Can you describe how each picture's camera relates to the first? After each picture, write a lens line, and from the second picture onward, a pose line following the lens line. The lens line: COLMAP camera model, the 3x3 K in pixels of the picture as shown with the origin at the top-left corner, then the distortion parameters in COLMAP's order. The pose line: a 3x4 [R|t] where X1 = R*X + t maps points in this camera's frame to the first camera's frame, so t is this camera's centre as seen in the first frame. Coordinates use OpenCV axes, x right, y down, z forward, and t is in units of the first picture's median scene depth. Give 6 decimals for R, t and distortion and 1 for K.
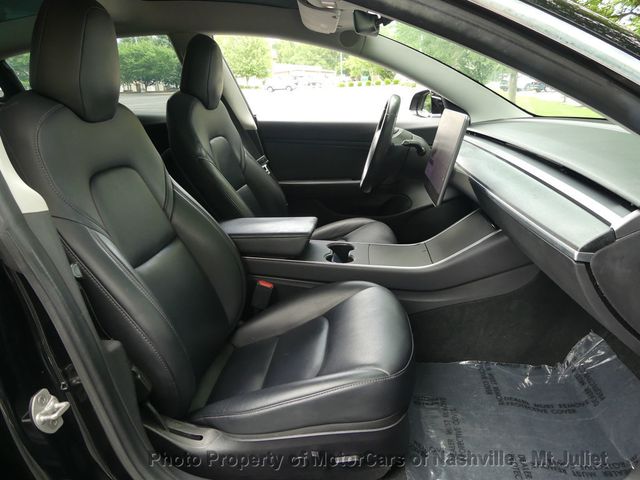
lens RADIAL K [[477.5, 0, 314.2], [0, 477.5, 236.7], [0, 0, 1]] dist [-0.013716, 0.004164]
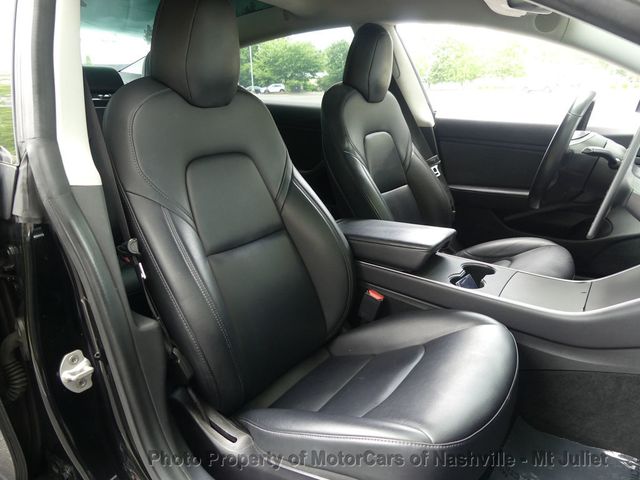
lens RADIAL K [[477.5, 0, 321.4], [0, 477.5, 236.6], [0, 0, 1]] dist [-0.013716, 0.004164]
pose [[0.890363, 0.143384, -0.432081, 0.179775], [-0.143103, 0.989145, 0.033359, -0.024897], [0.432174, 0.032130, 0.901217, 0.135281]]
